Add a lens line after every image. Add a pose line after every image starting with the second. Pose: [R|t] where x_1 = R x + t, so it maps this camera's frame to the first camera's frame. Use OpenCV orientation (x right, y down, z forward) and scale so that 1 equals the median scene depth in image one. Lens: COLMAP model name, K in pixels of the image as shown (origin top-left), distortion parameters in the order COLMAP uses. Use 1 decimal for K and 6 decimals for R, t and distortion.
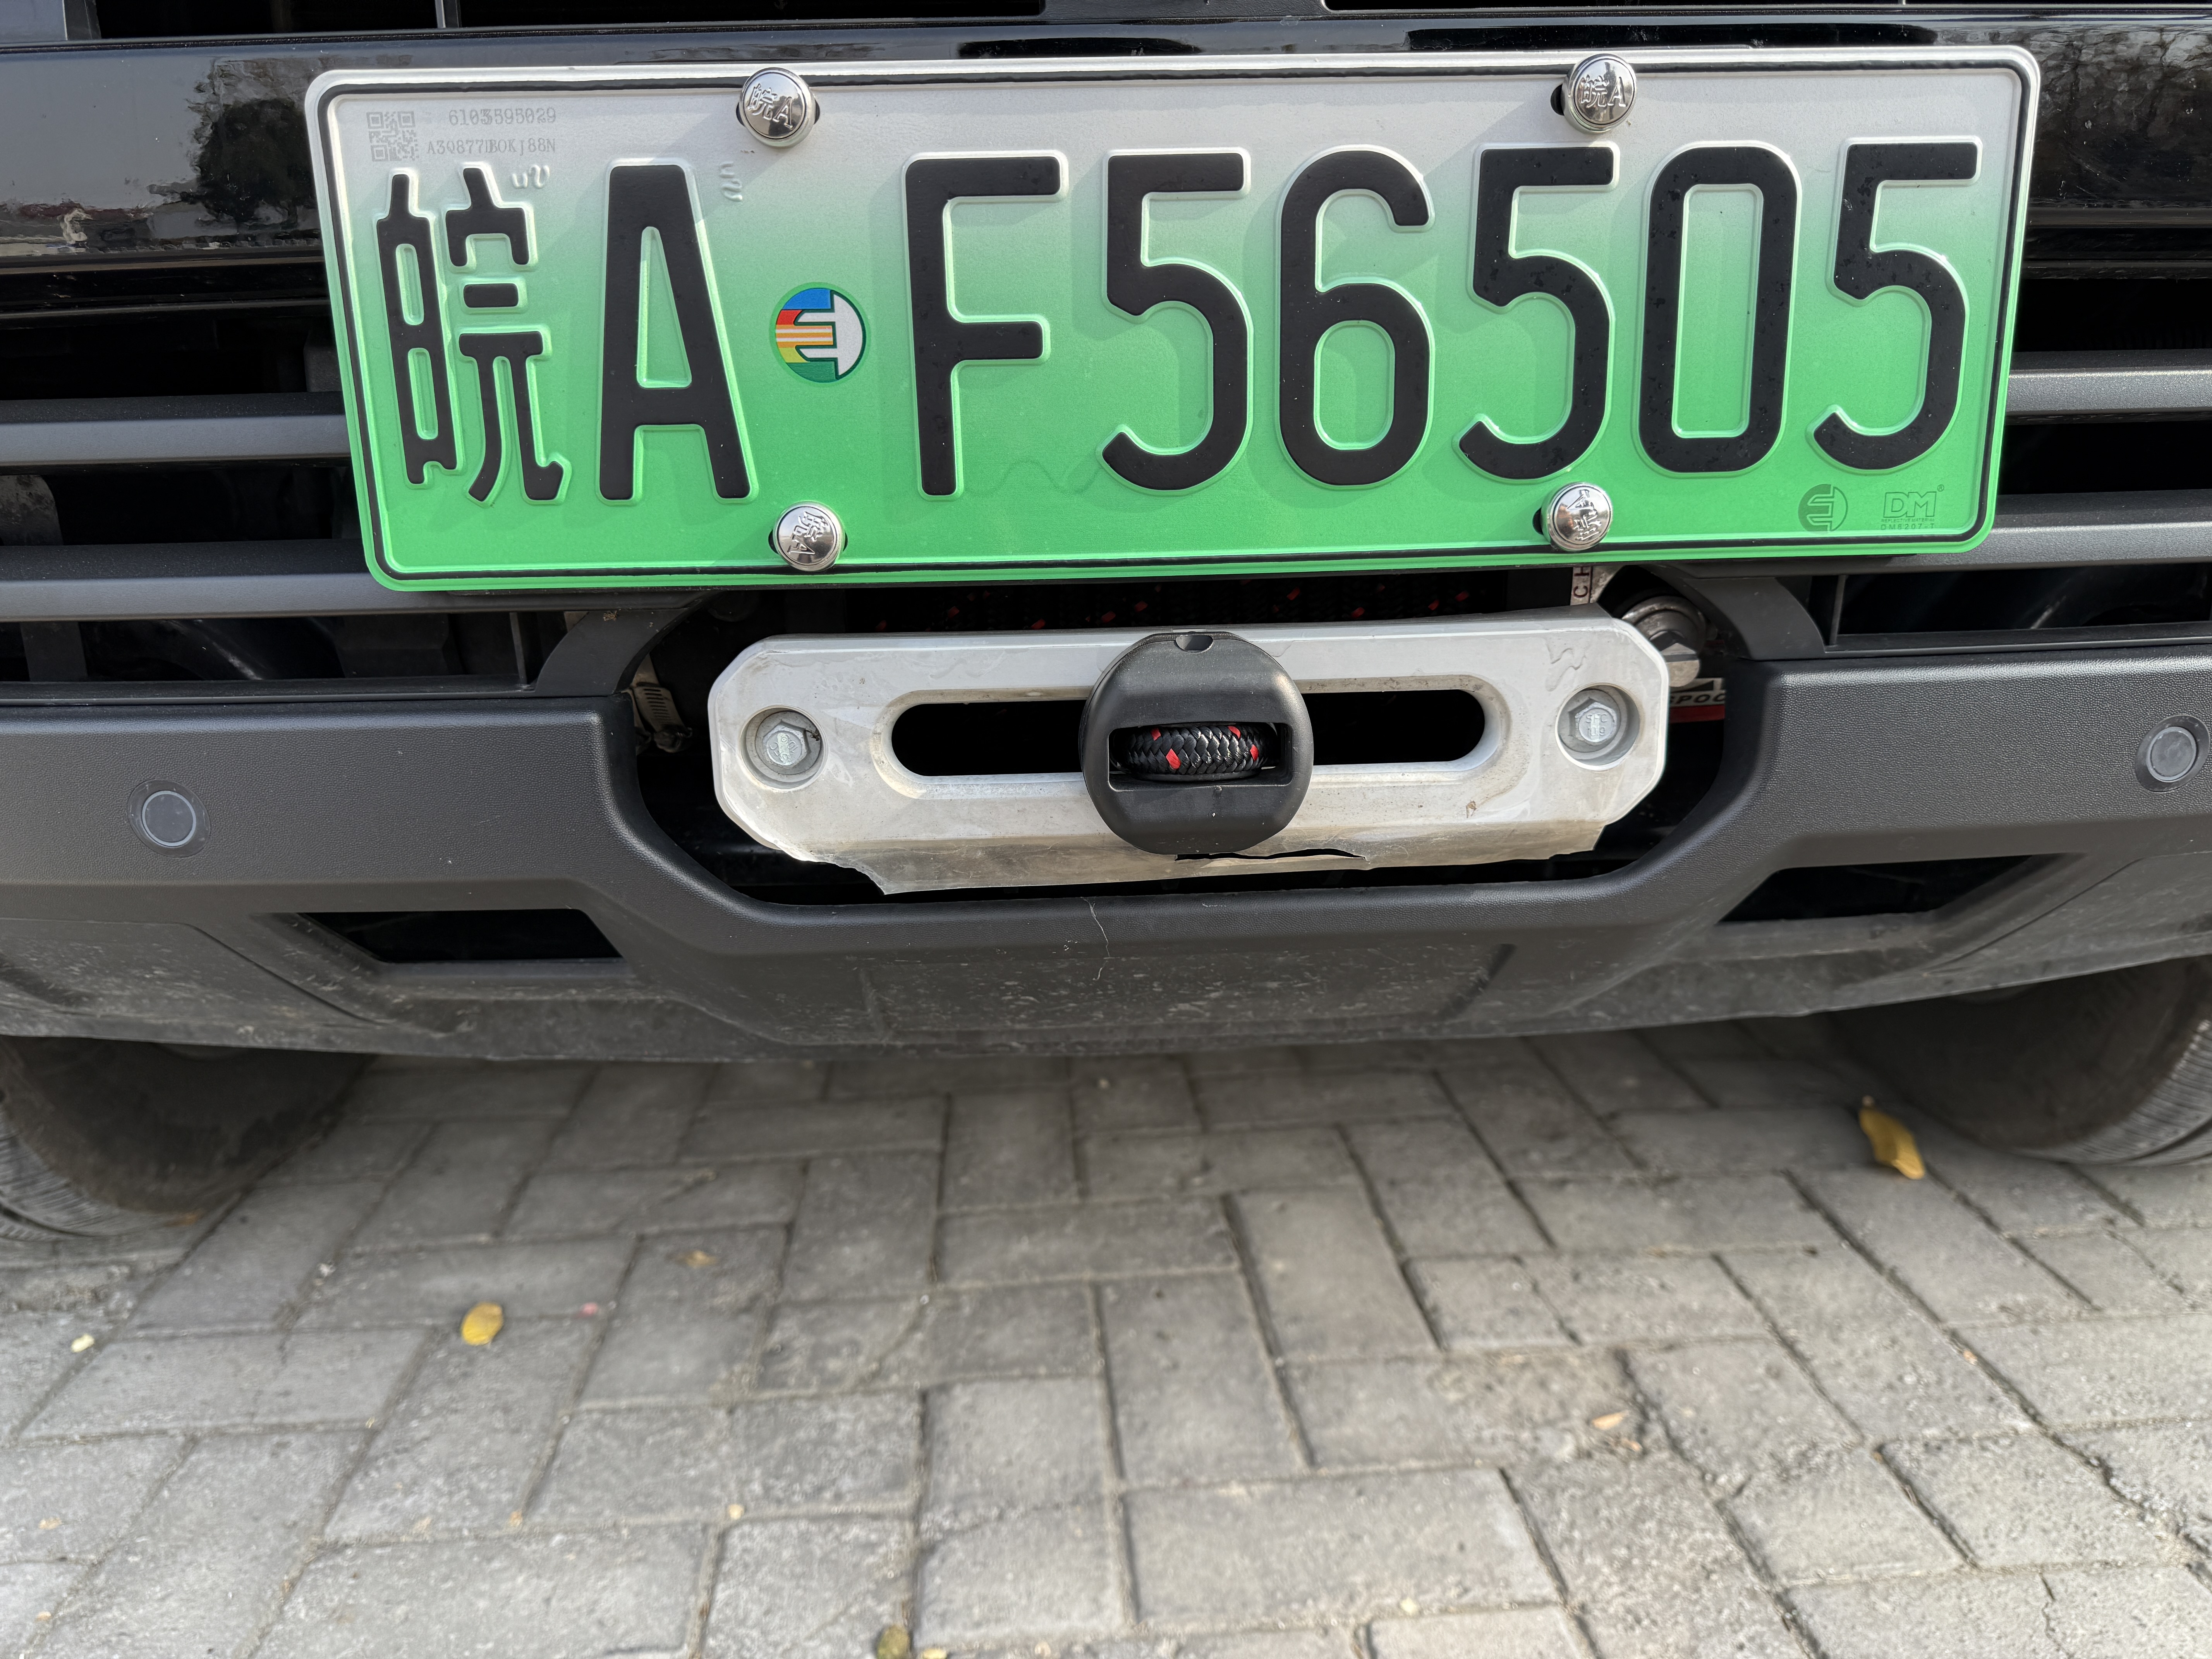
lens RADIAL K [[1605.2, 0, 1106.0], [0, 1605.2, 829.5], [0, 0, 1]] dist [-0.003644, -0.003847]
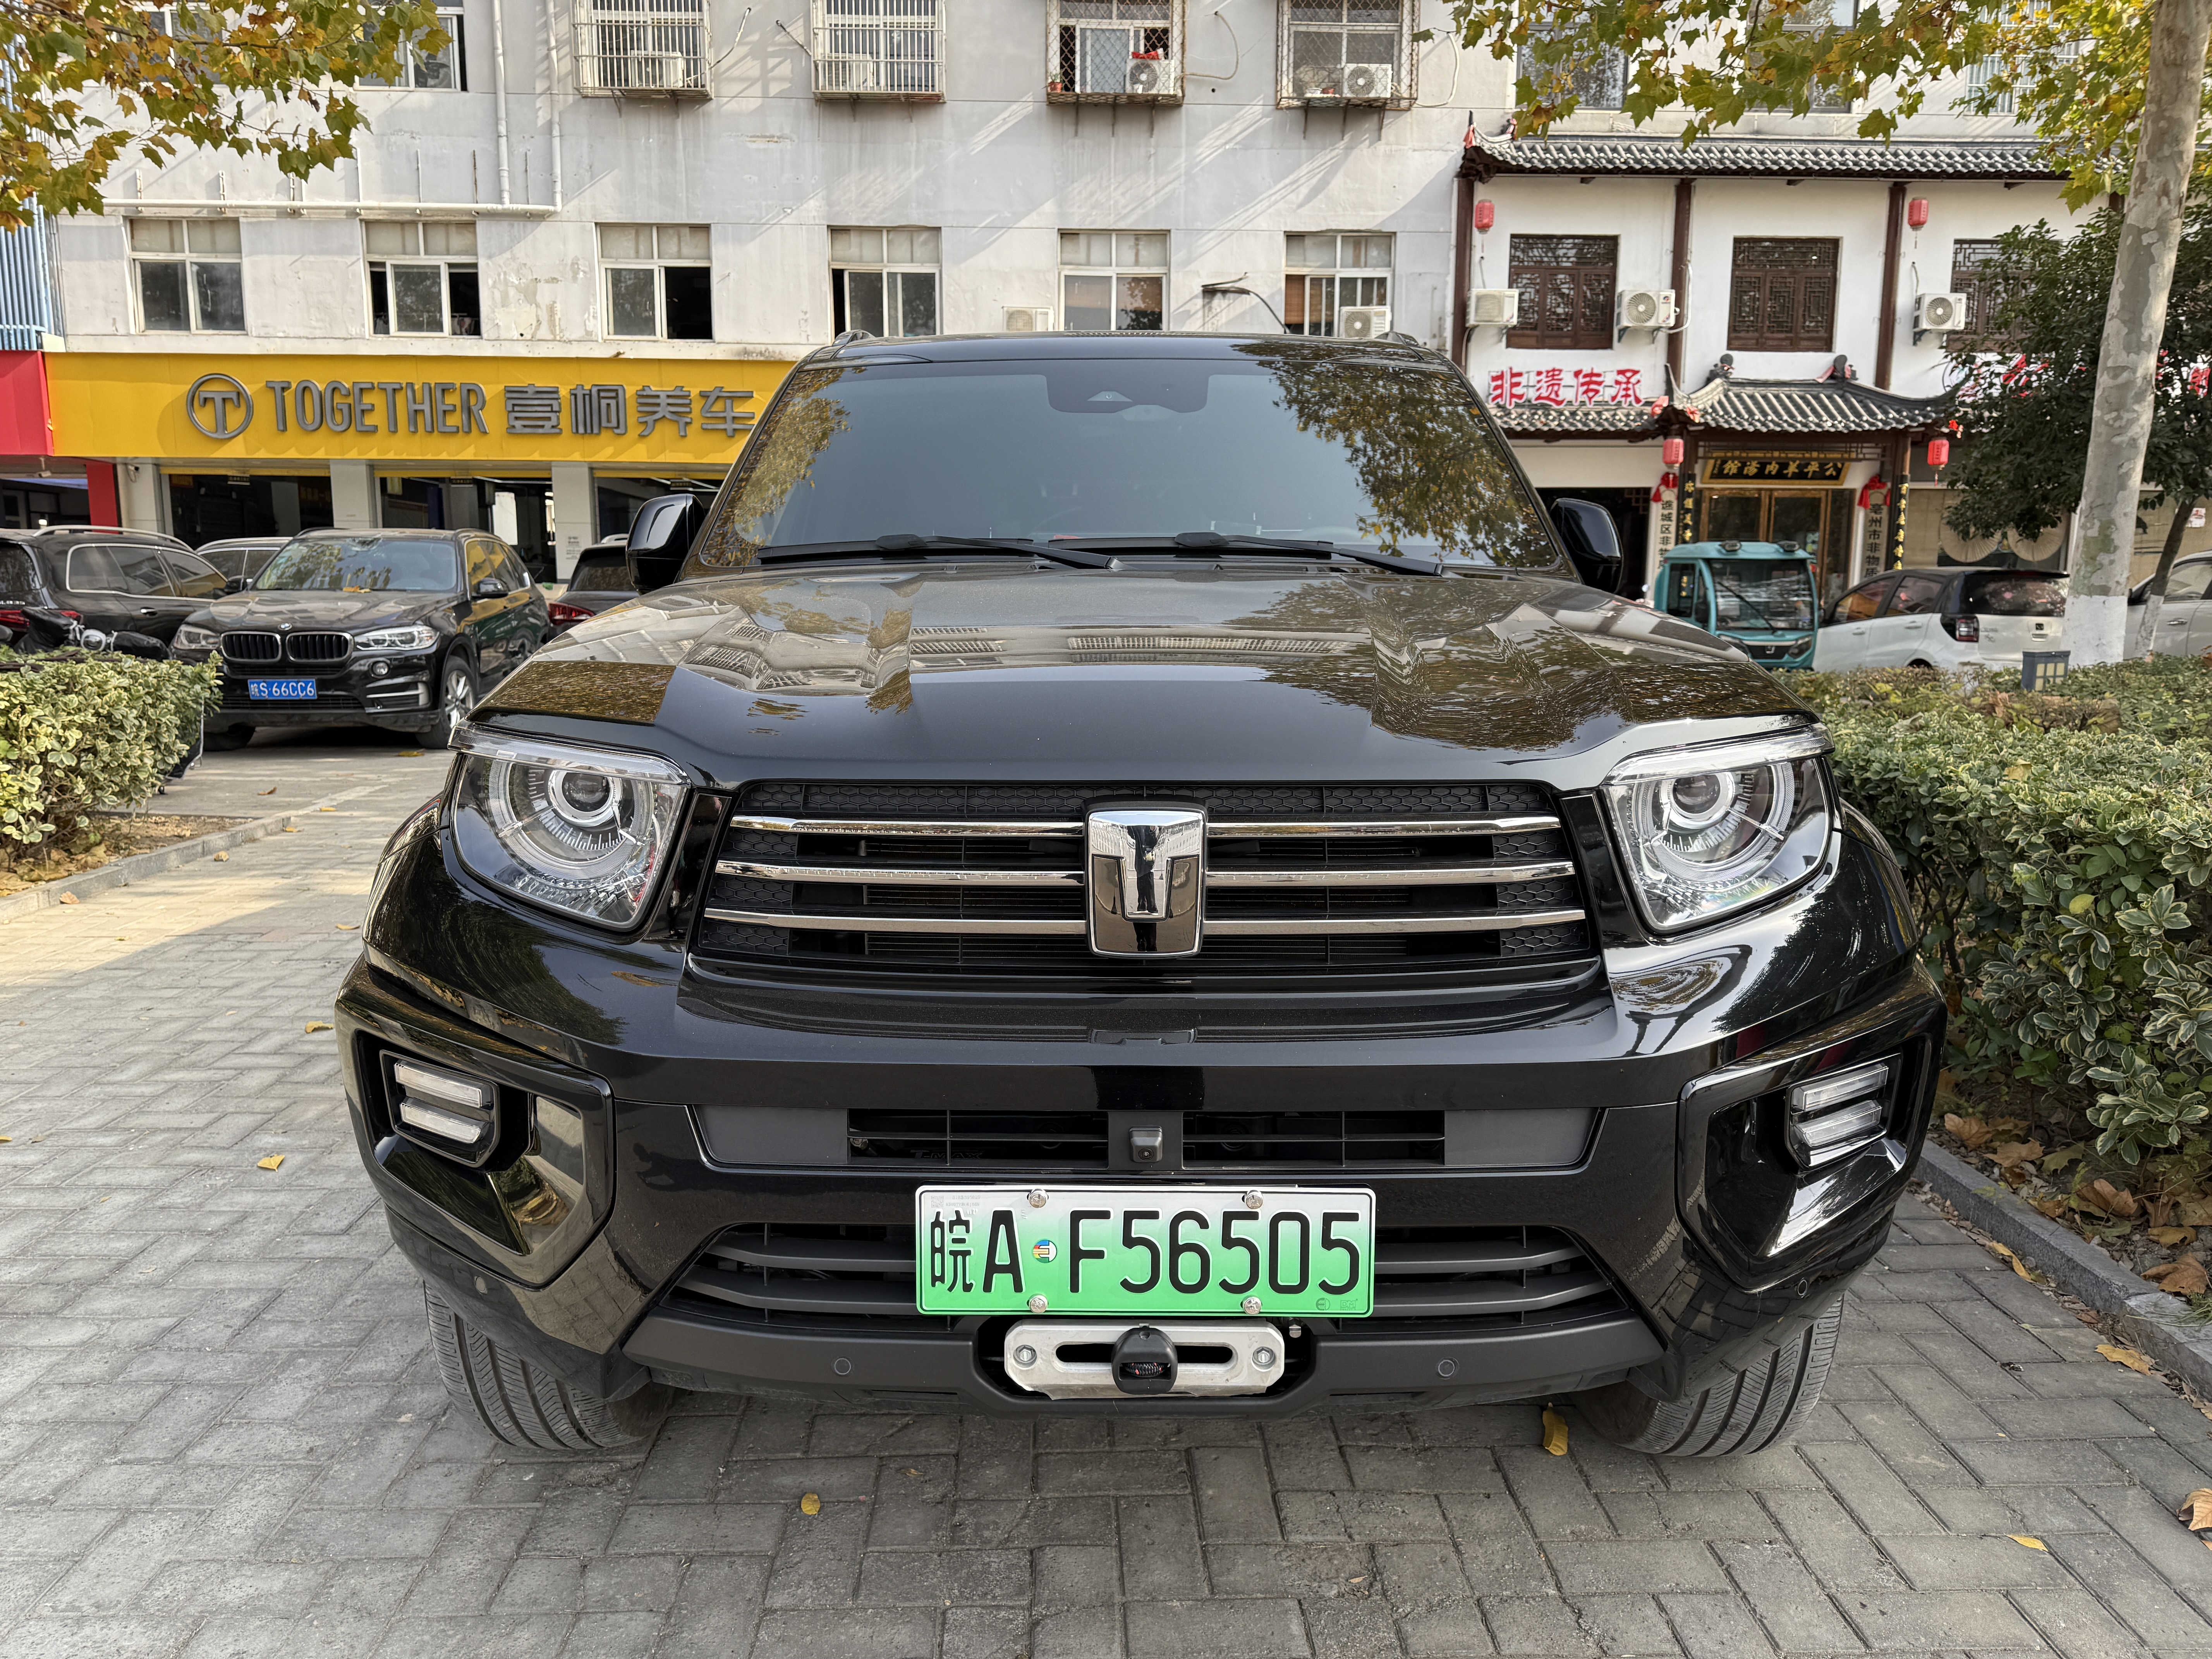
lens RADIAL K [[1563.1, 0, 1110.2], [0, 1563.1, 819.1], [0, 0, 1]] dist [0.020826, -0.021467]
pose [[0.998967, 0.032461, -0.031812, 0.050404], [-0.035518, 0.994274, -0.100790, -0.864581], [0.028358, 0.101816, 0.994399, -2.475882]]
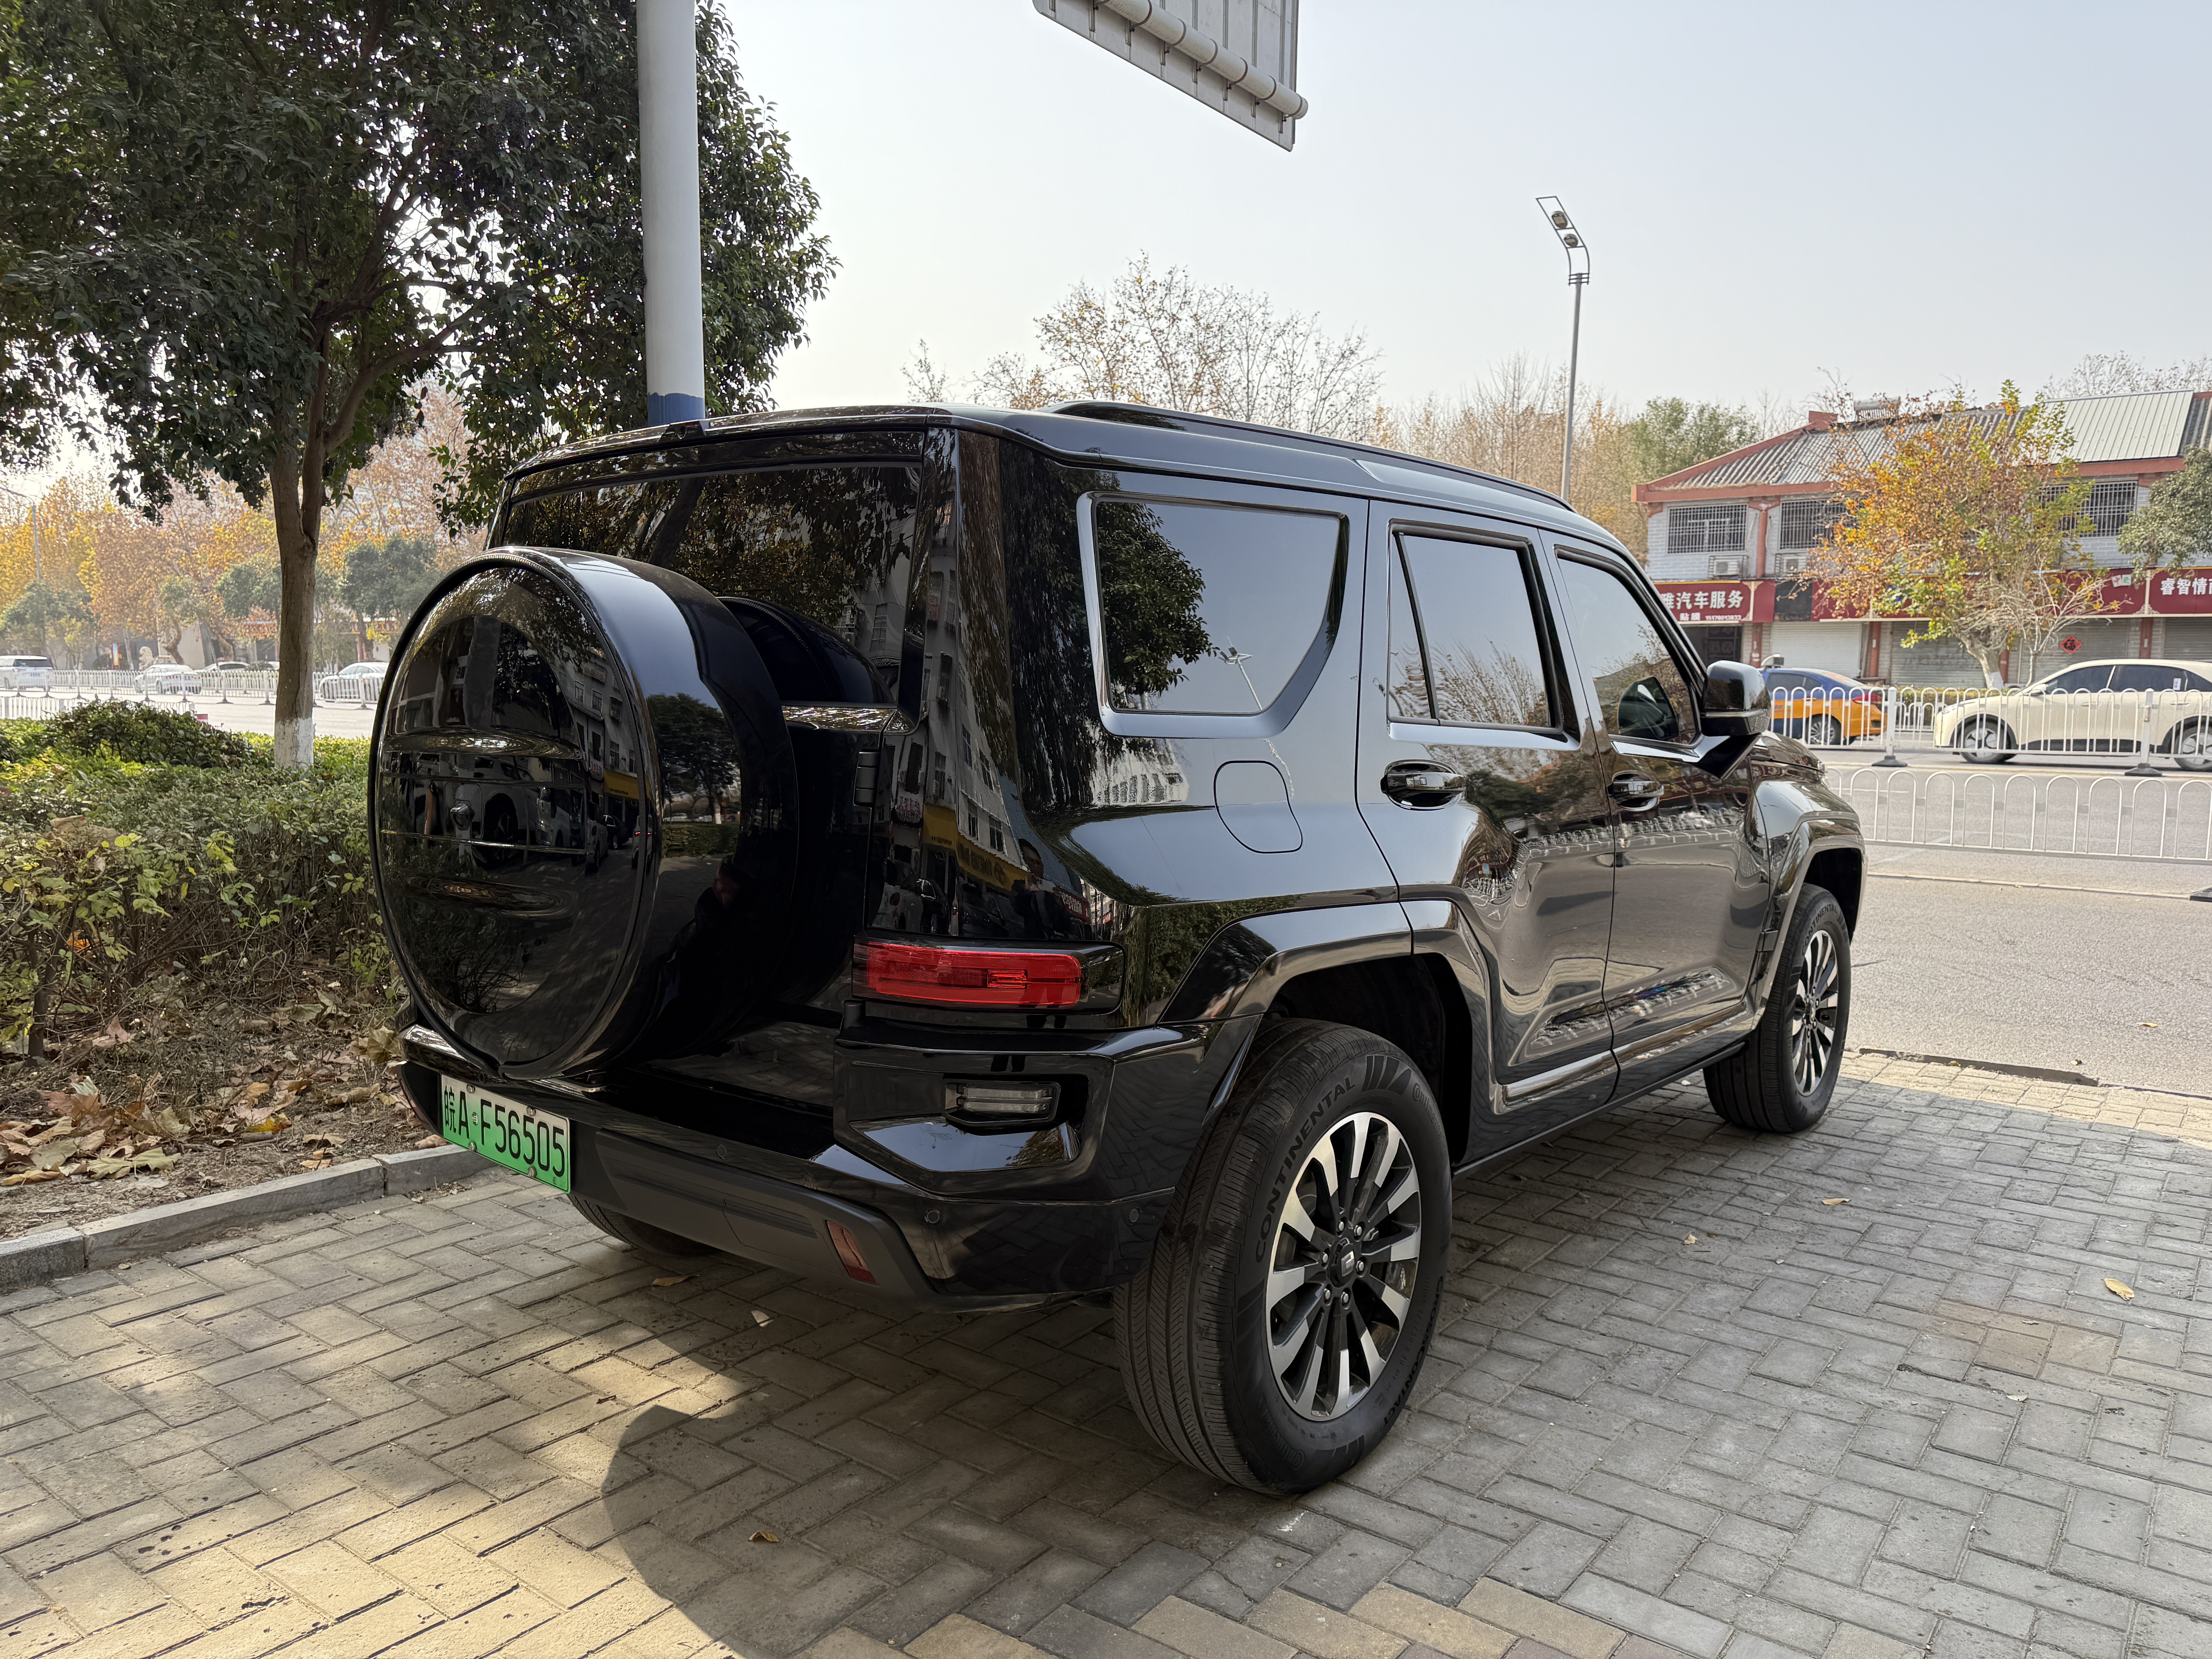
lens RADIAL K [[1556.0, 0, 1106.0], [0, 1556.0, 829.5], [0, 0, 1]] dist [-0.002623, -0.000861]
pose [[0.728487, 0.097053, -0.678150, 5.605119], [-0.196508, 0.977918, -0.071140, -1.432176], [0.656271, 0.185086, 0.731472, -2.099383]]
